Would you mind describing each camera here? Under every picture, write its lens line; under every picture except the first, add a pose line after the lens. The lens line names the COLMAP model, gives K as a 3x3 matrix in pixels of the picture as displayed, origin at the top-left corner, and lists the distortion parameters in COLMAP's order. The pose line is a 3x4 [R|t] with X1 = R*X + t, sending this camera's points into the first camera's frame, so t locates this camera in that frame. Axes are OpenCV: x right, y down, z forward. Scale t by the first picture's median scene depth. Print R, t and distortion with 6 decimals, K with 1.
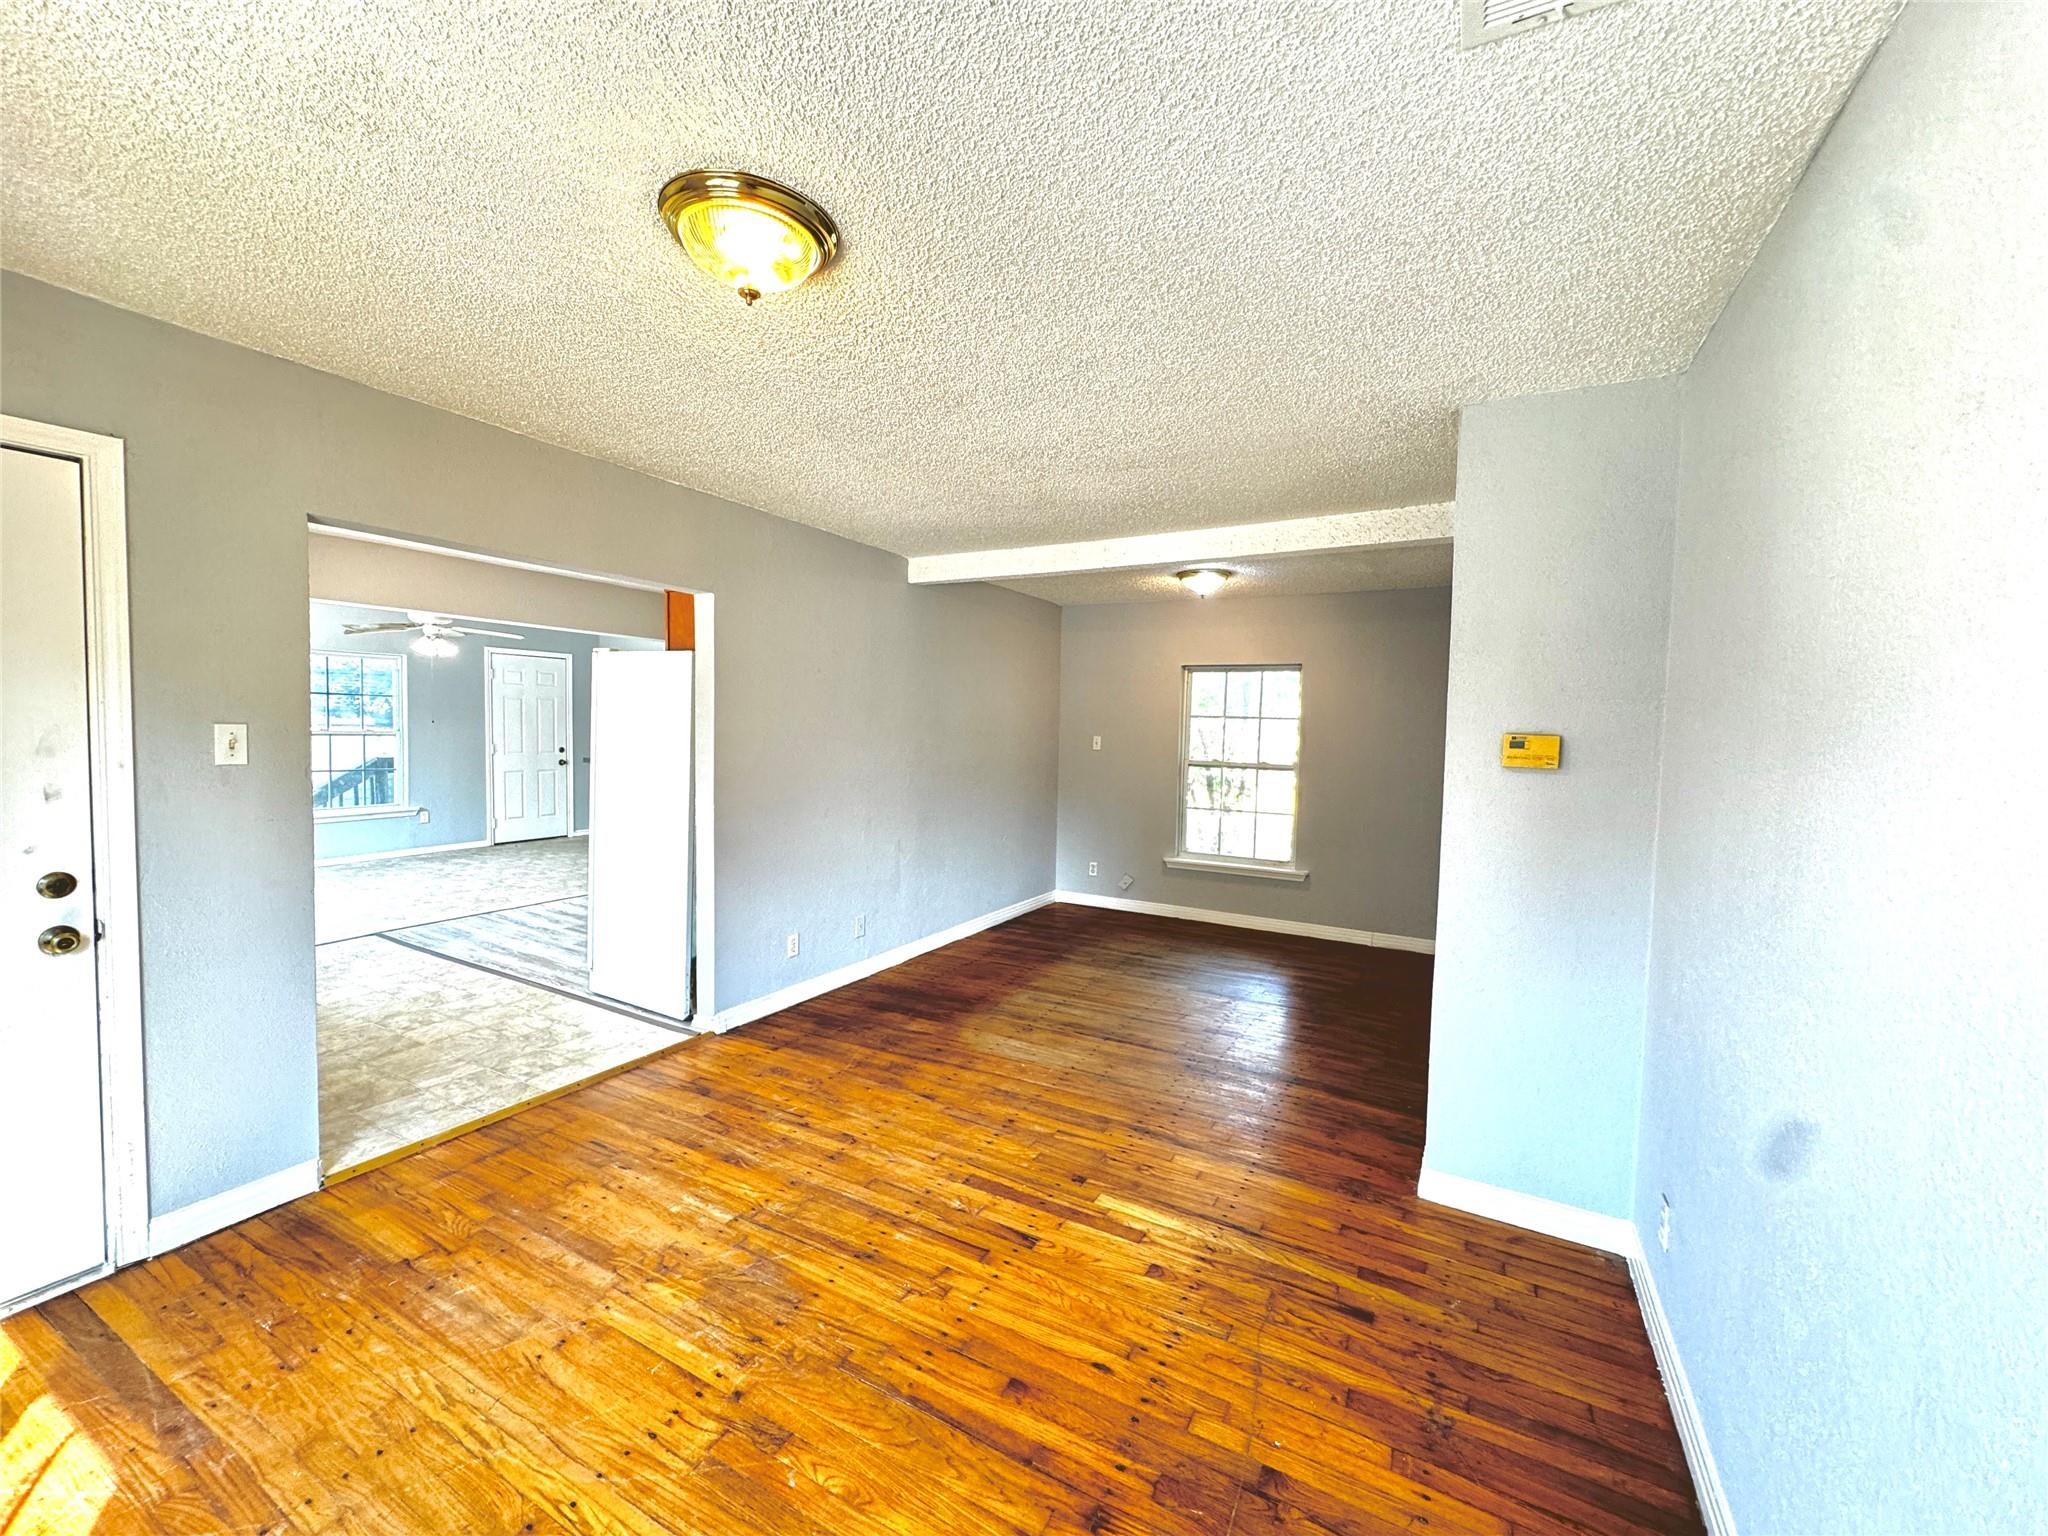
lens RADIAL K [[817.5, 0, 1024.0], [0, 817.5, 768.0], [0, 0, 1]] dist [-0.000195, 0.000204]
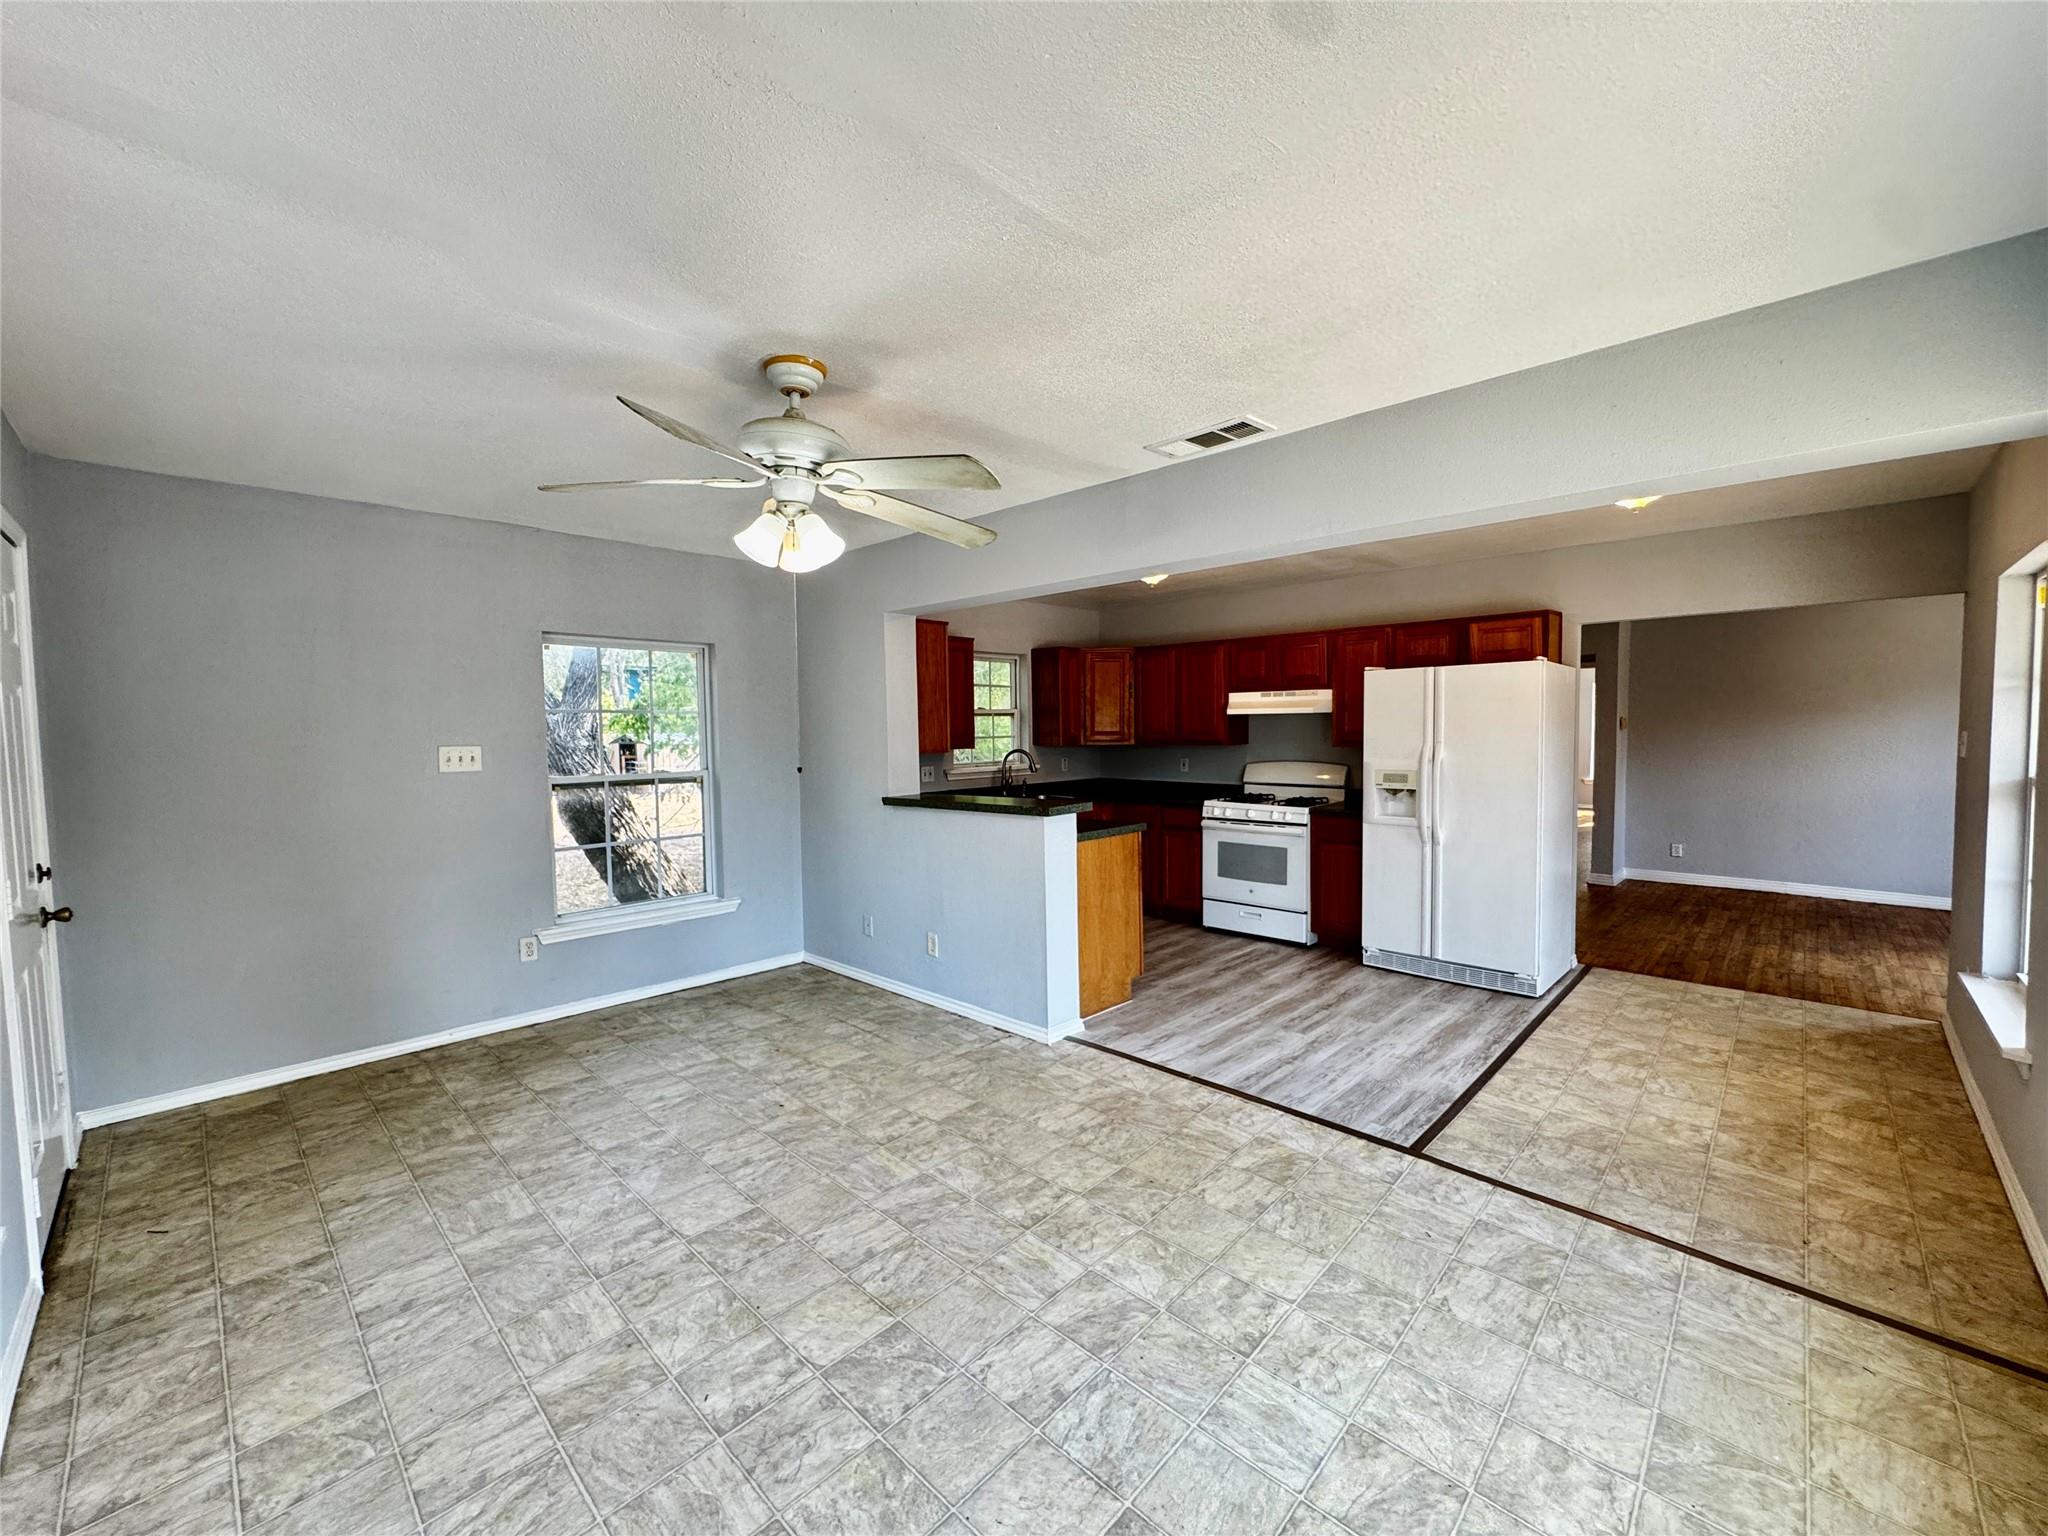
lens RADIAL K [[817.5, 0, 1024.0], [0, 817.5, 768.0], [0, 0, 1]] dist [-0.000195, 0.000204]
pose [[0.261677, -0.079545, 0.961872, -1.929658], [0.070556, 0.995508, 0.063132, -0.134898], [-0.962573, 0.051346, 0.266114, 1.564245]]
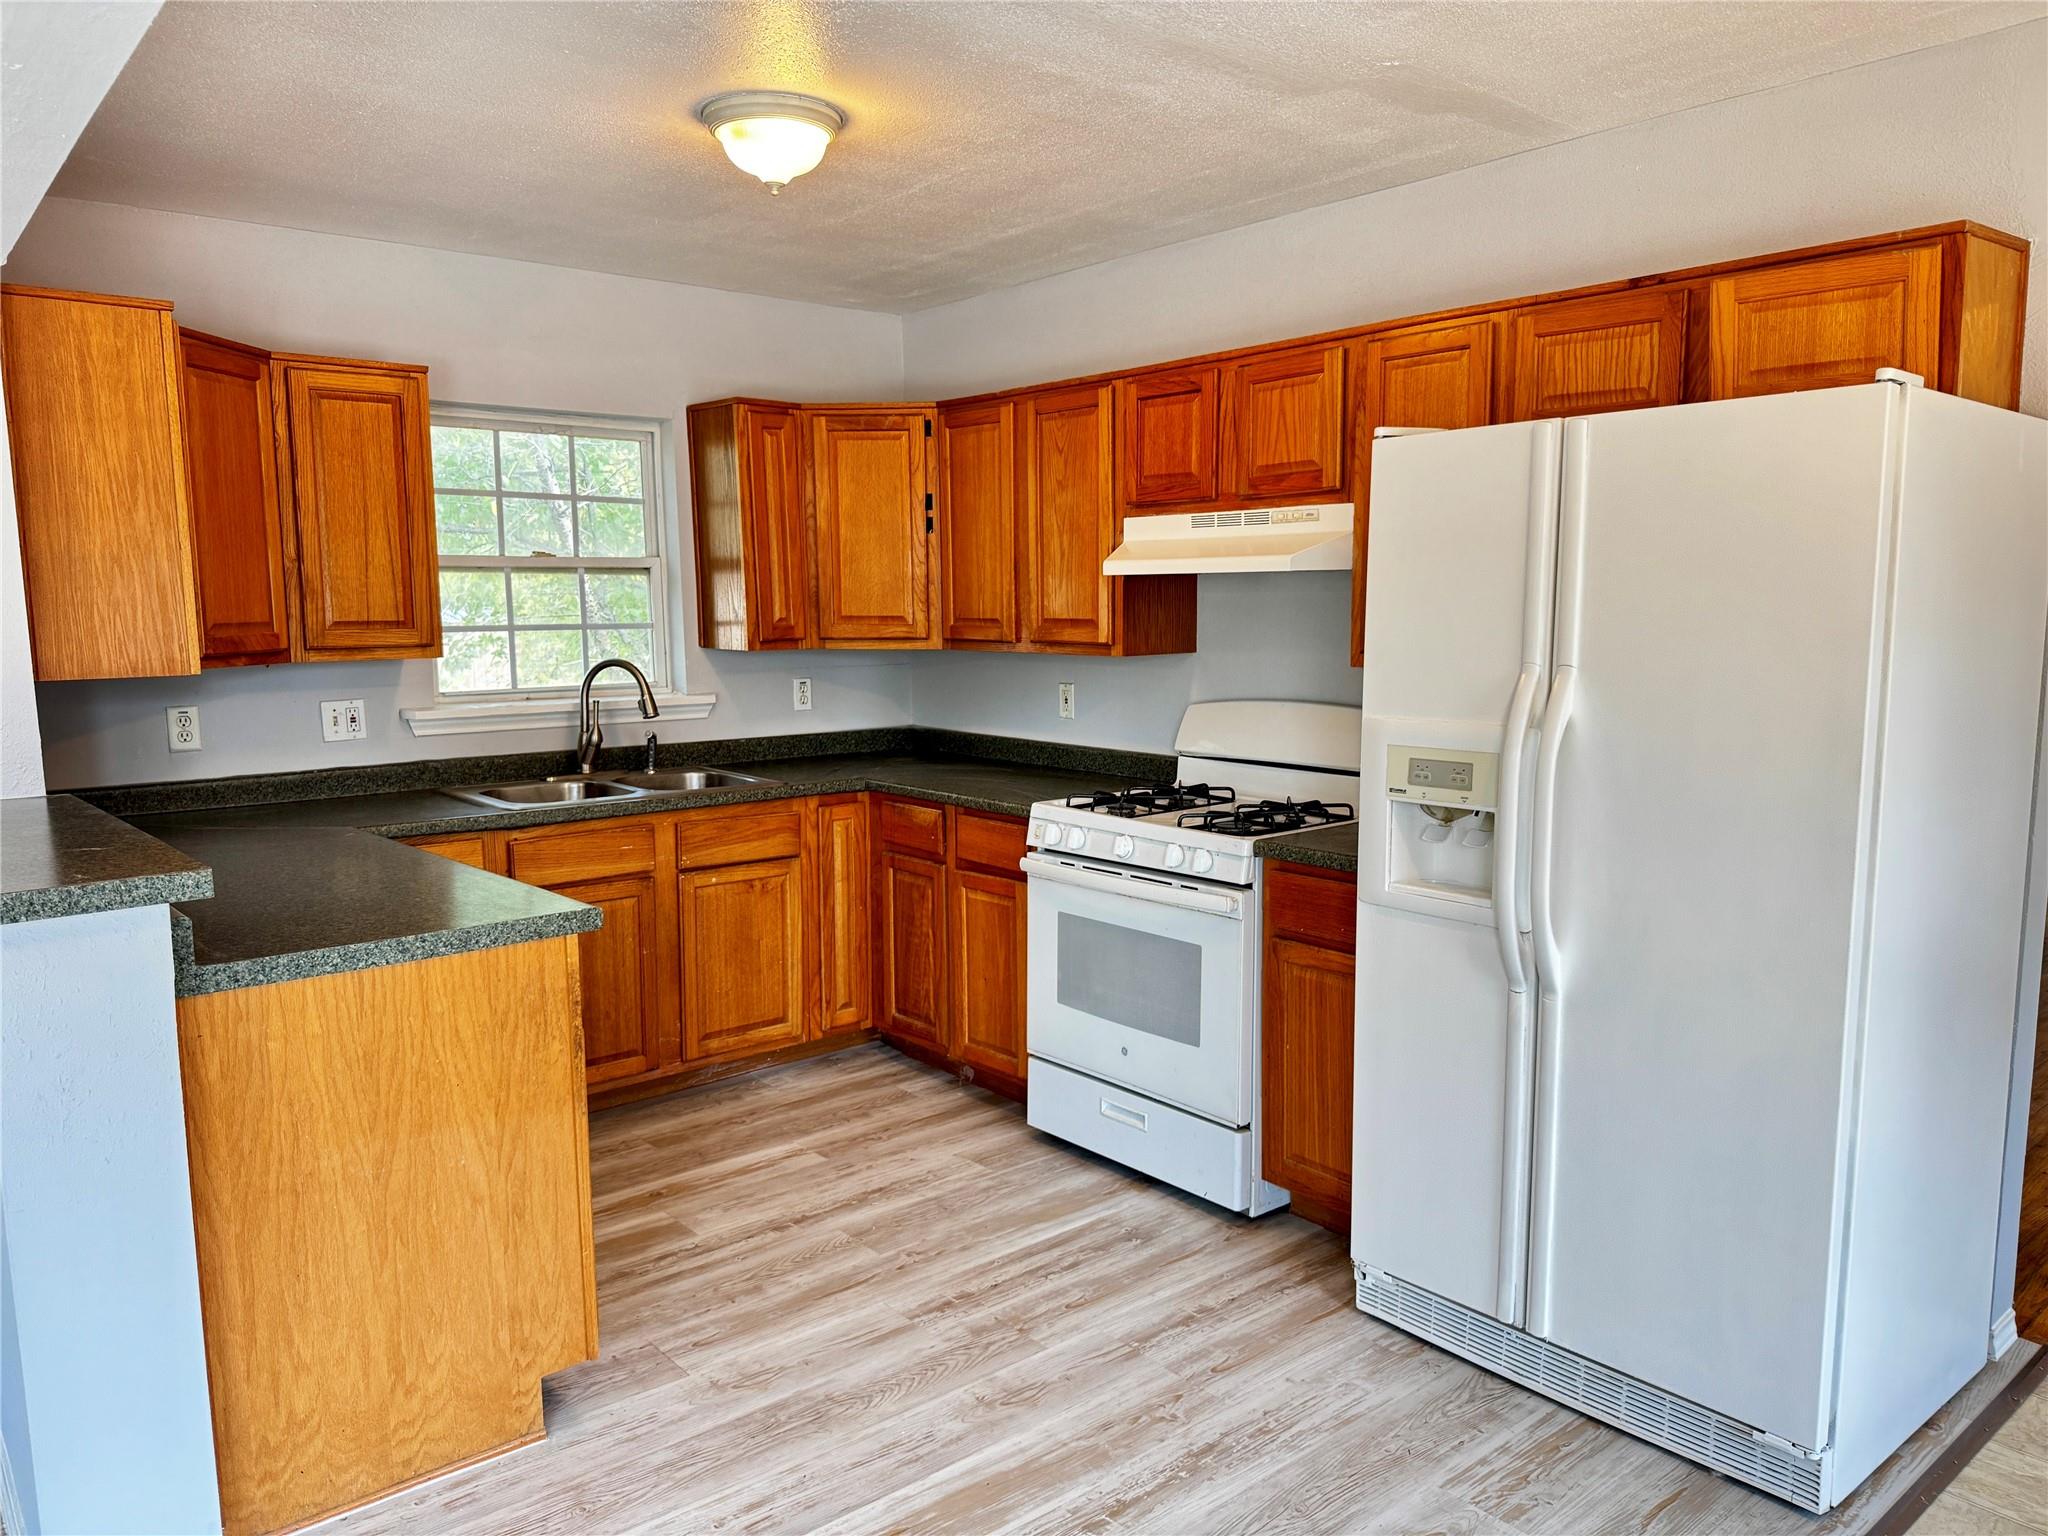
lens RADIAL K [[1435.6, 0, 1032.9], [0, 1435.6, 779.1], [0, 0, 1]] dist [0.068773, -0.096756]
pose [[0.354318, -0.147024, 0.923495, -1.301591], [0.063641, 0.989065, 0.133046, -0.105352], [-0.932957, 0.011631, 0.359800, 1.278662]]
